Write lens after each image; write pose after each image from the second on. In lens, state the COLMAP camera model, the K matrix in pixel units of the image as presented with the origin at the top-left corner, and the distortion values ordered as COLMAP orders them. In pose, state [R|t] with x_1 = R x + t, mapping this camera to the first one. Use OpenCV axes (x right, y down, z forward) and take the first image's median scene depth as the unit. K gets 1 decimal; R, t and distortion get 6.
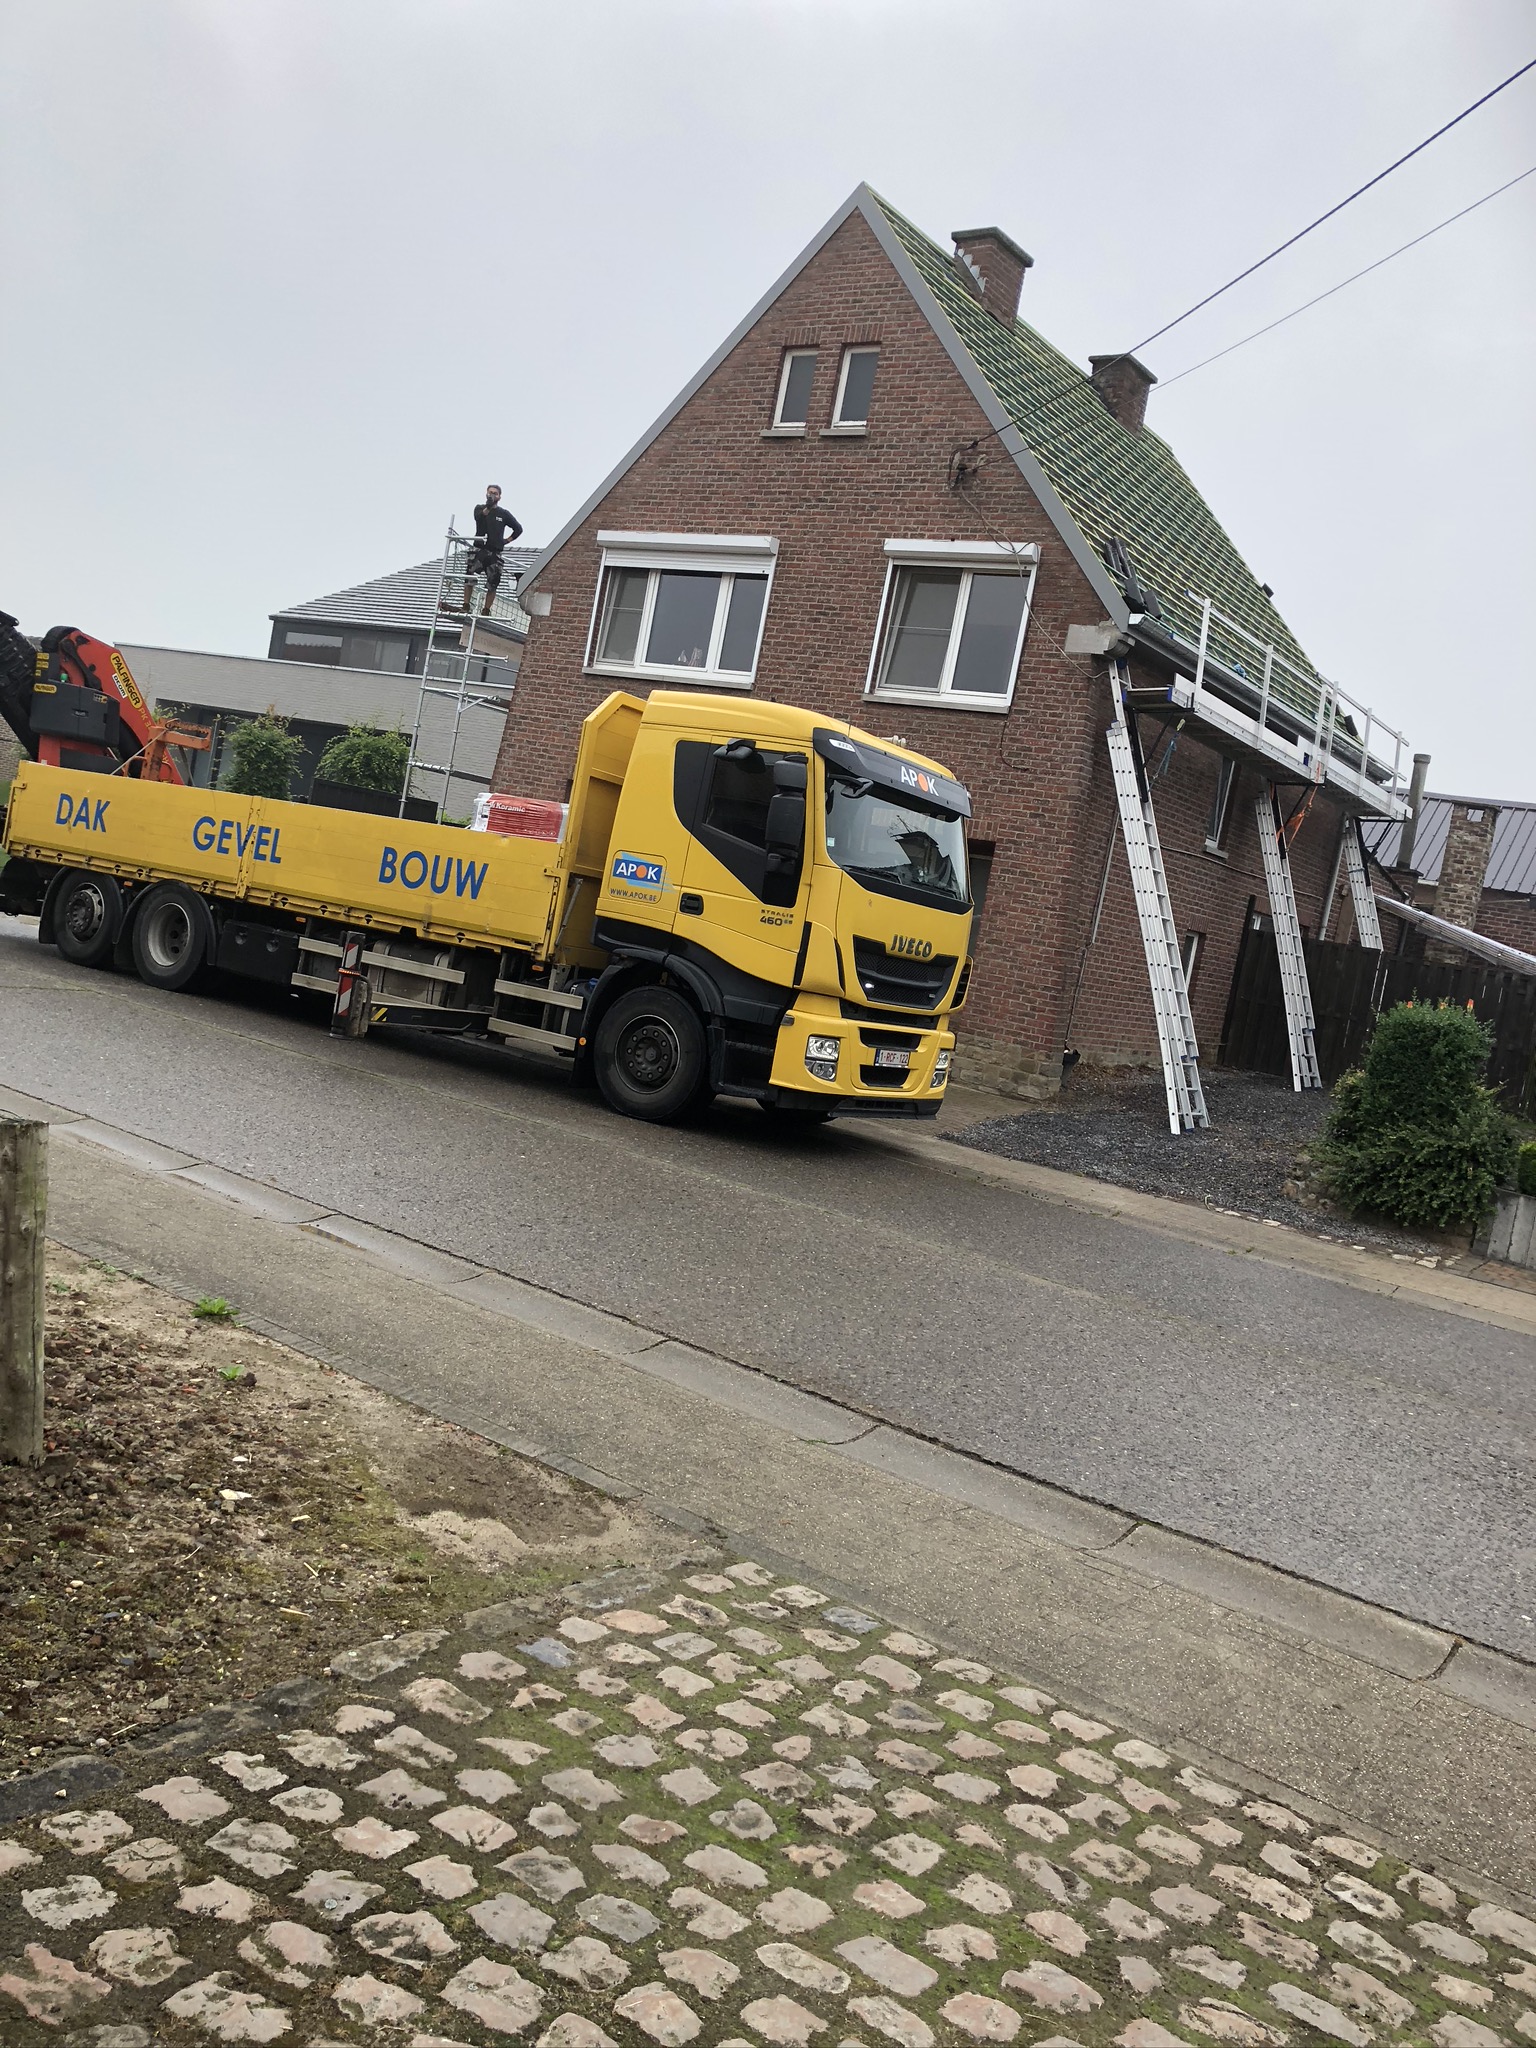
lens RADIAL K [[1698.6, 0, 758.9], [0, 1698.6, 1022.0], [0, 0, 1]] dist [0.111326, -0.368138]
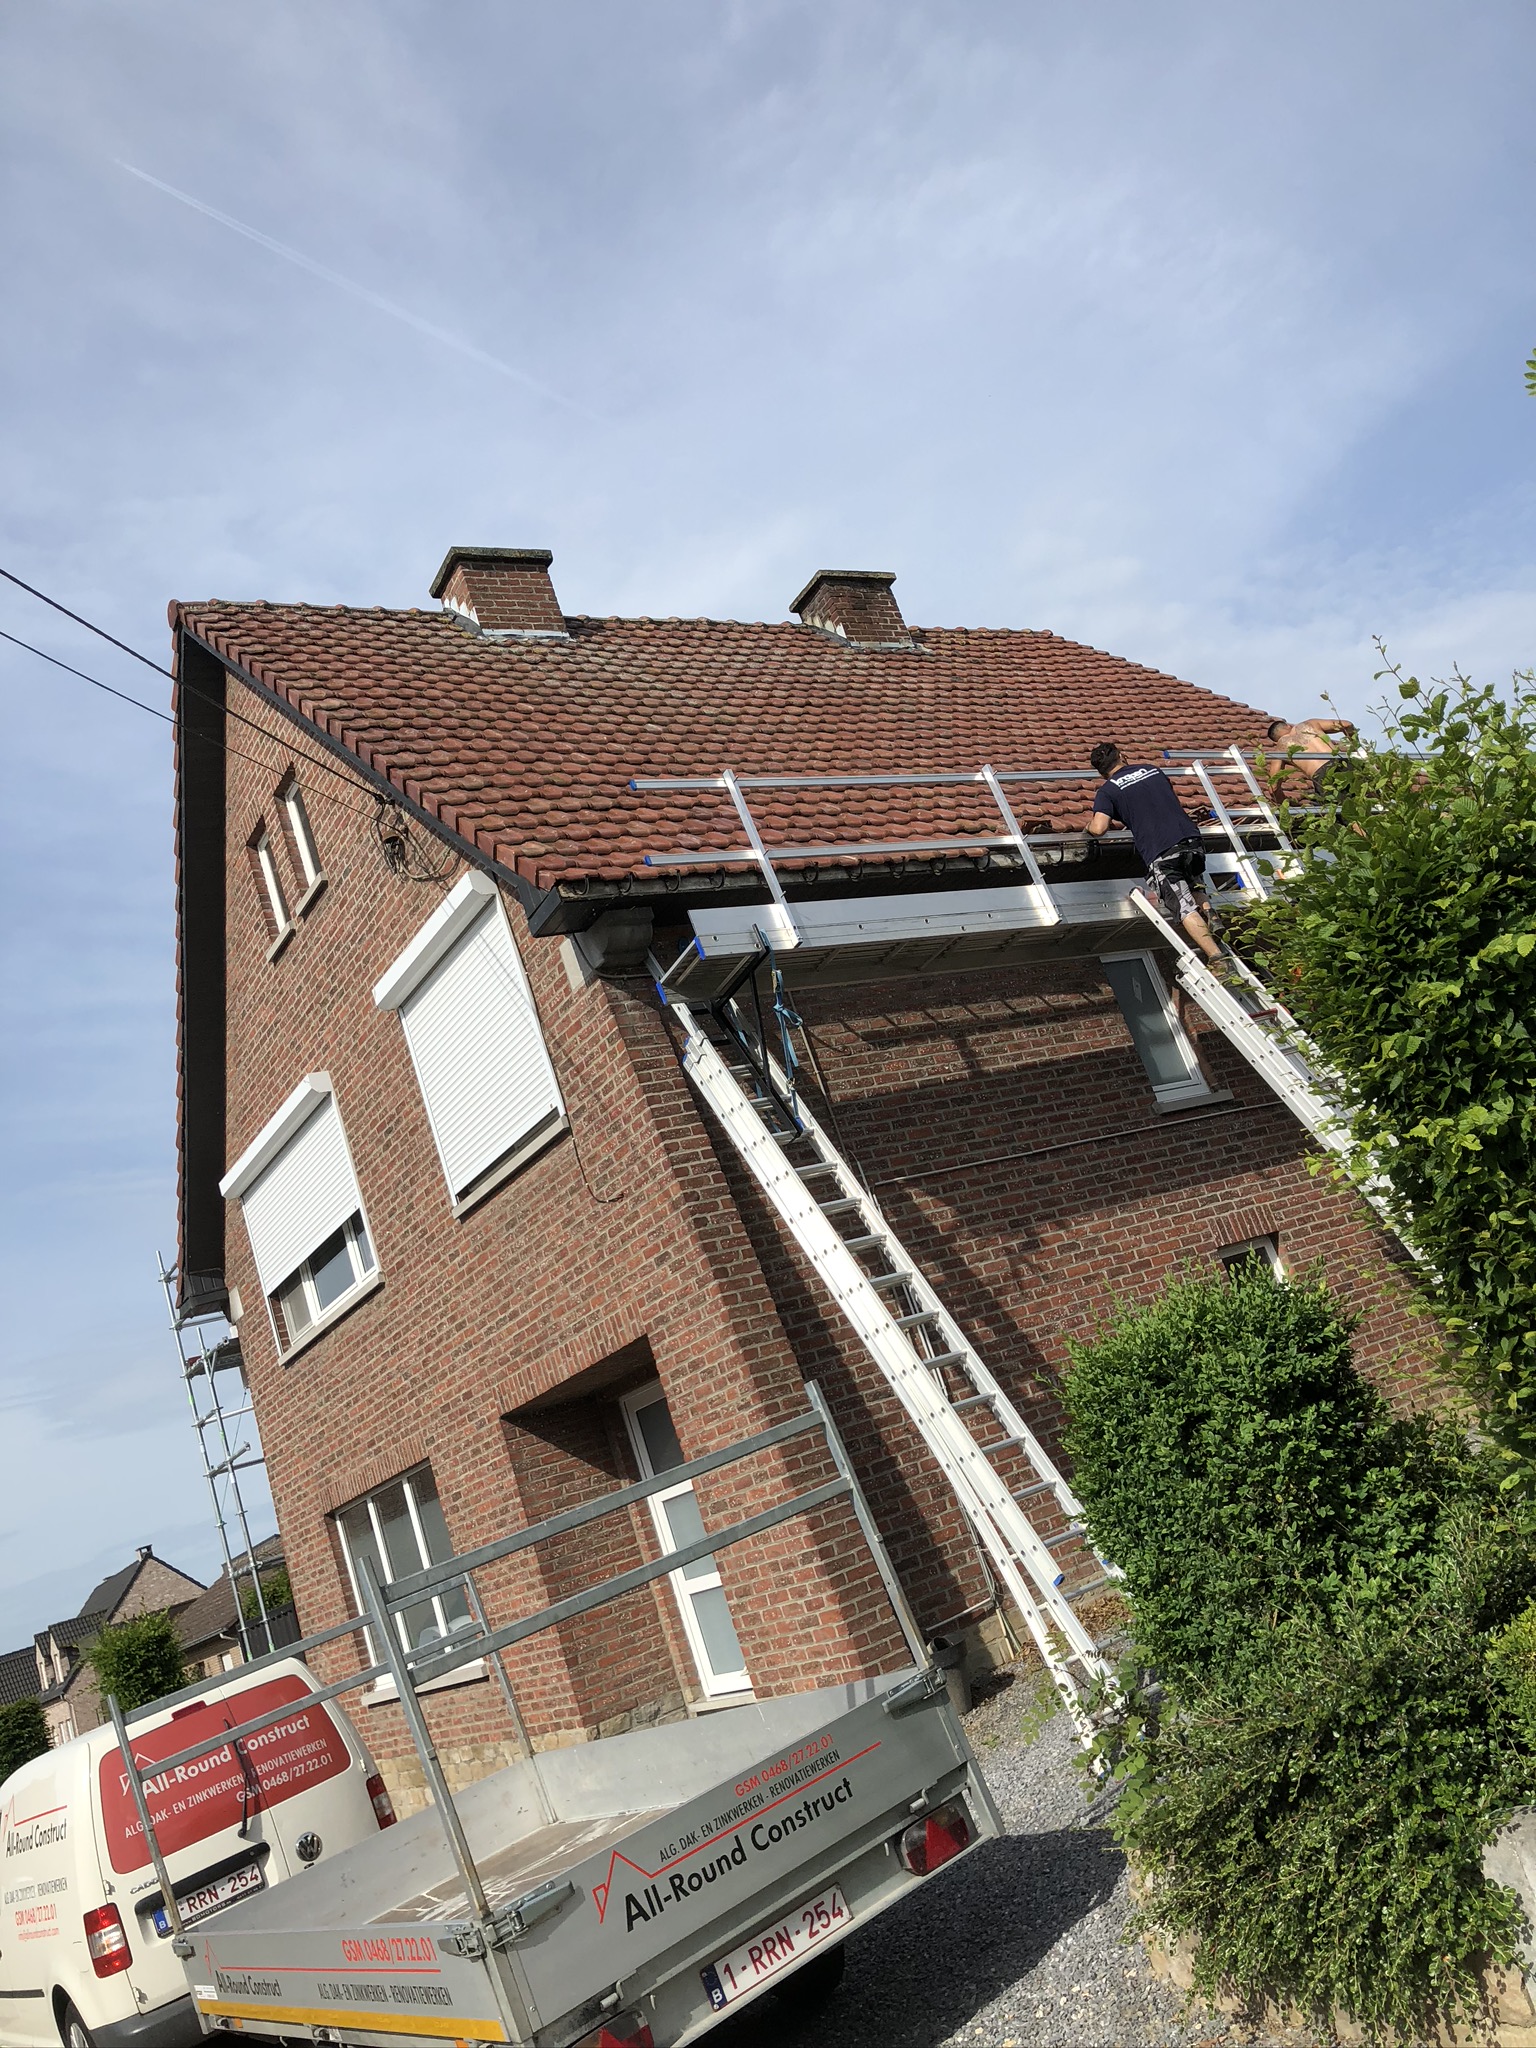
lens RADIAL K [[1698.6, 0, 758.9], [0, 1698.6, 1022.0], [0, 0, 1]] dist [0.111326, -0.368138]
pose [[0.806309, -0.542865, -0.234868, 0.324447], [0.441846, 0.816780, -0.371003, 0.029032], [0.393239, 0.195368, 0.898440, 0.465627]]
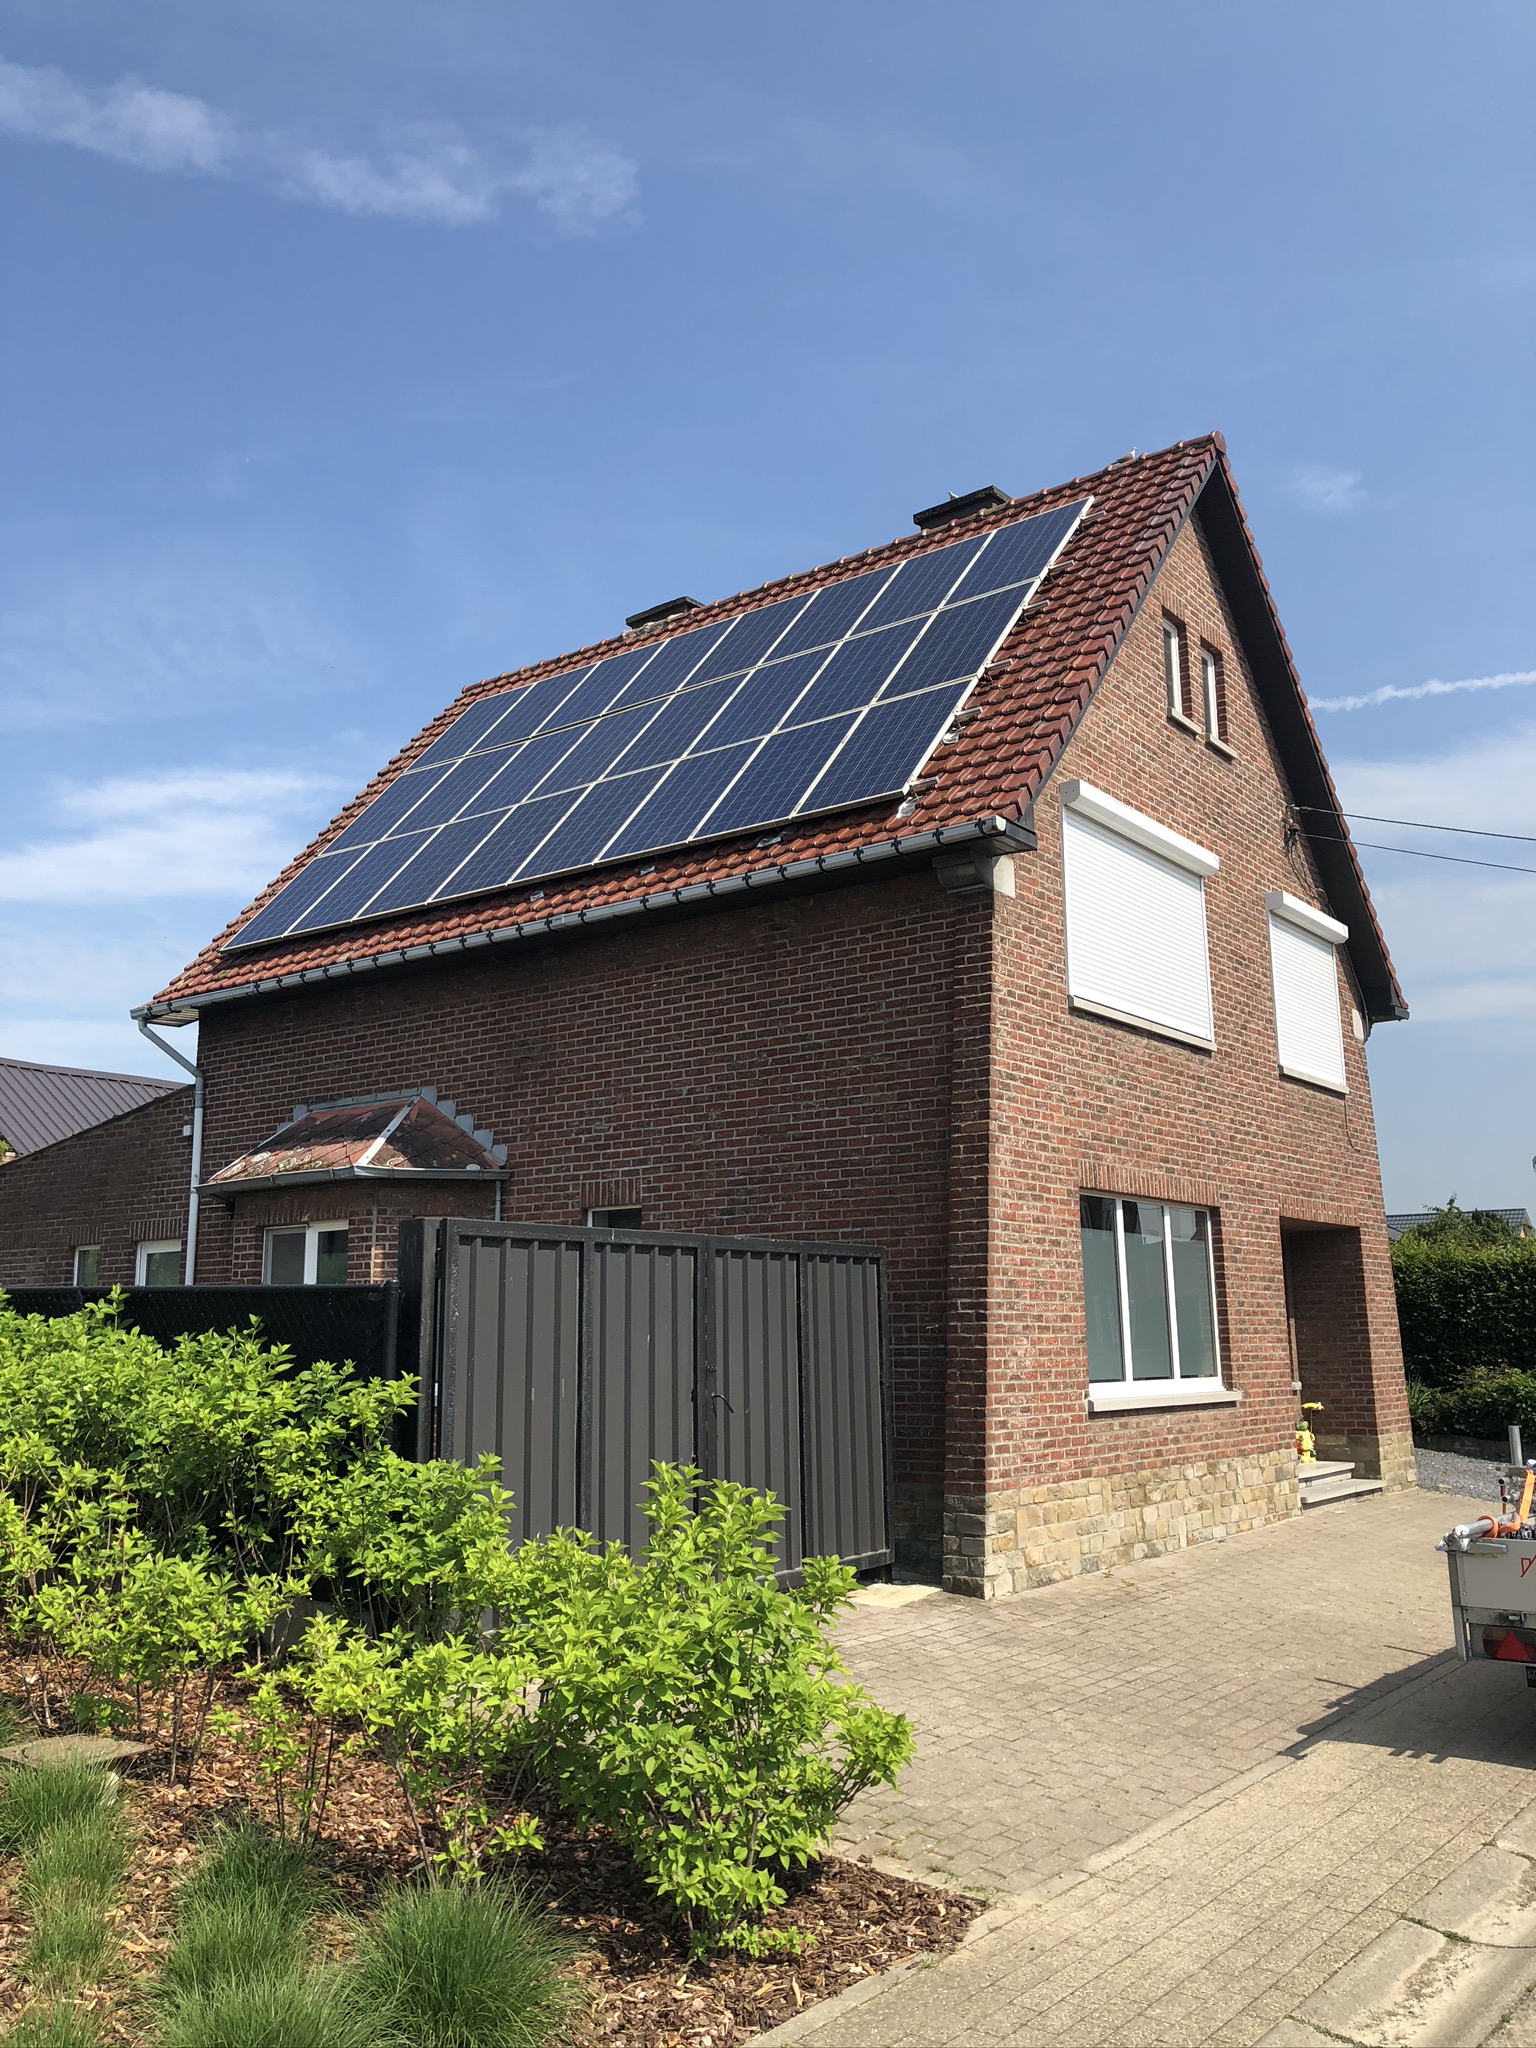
lens RADIAL K [[1685.4, 0, 765.7], [0, 1685.4, 969.5], [0, 0, 1]] dist [0.007644, -0.009077]
pose [[0.019329, 0.029794, 0.999369, -0.761275], [0.078100, 0.996457, -0.031218, -0.228327], [-0.996758, 0.078654, 0.016933, 1.208468]]
